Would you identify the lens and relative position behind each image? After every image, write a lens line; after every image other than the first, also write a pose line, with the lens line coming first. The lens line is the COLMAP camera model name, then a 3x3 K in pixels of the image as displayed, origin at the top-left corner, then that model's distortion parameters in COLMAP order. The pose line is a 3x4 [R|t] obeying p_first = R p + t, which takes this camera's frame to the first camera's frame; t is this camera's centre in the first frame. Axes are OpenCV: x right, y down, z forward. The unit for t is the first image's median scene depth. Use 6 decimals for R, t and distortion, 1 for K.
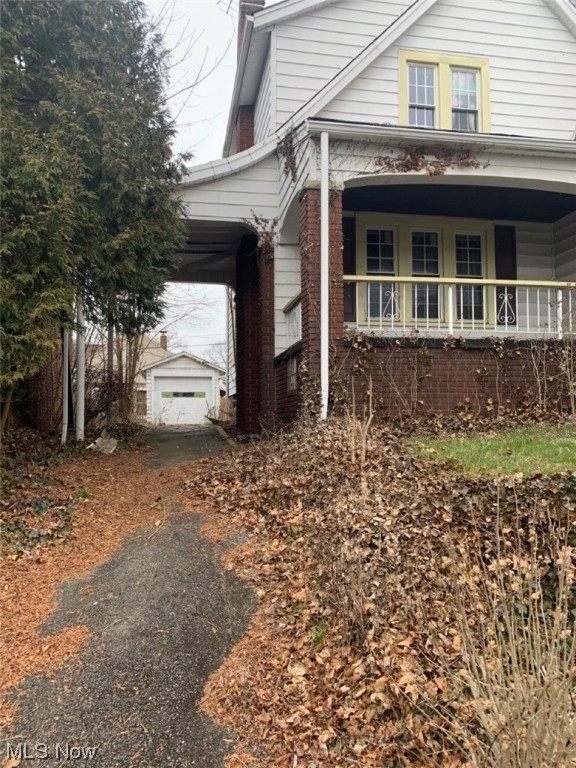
lens RADIAL K [[588.4, 0, 288.0], [0, 588.4, 384.0], [0, 0, 1]] dist [0.033118, -0.028094]
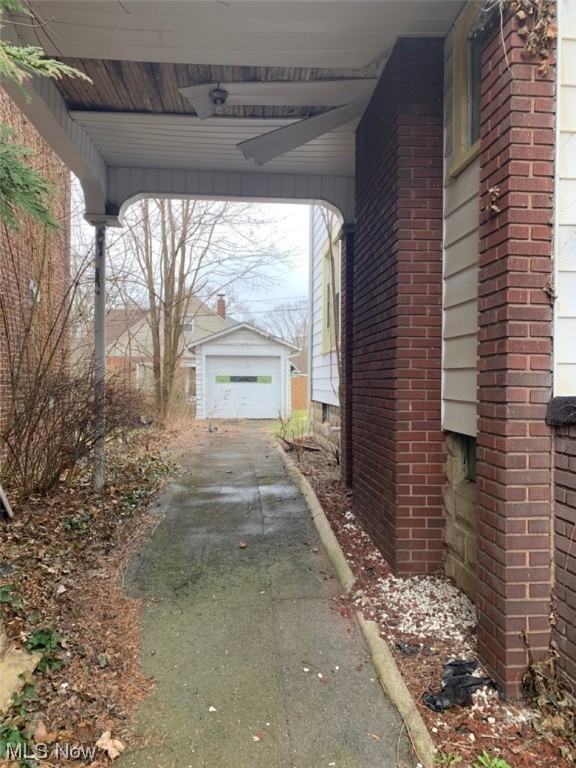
lens RADIAL K [[584.1, 0, 288.0], [0, 584.1, 384.0], [0, 0, 1]] dist [0.062183, -0.073754]
pose [[0.994747, 0.014747, -0.101292, -0.059722], [-0.008248, 0.997897, 0.064286, -0.034054], [0.102027, -0.063113, 0.992778, 0.351618]]
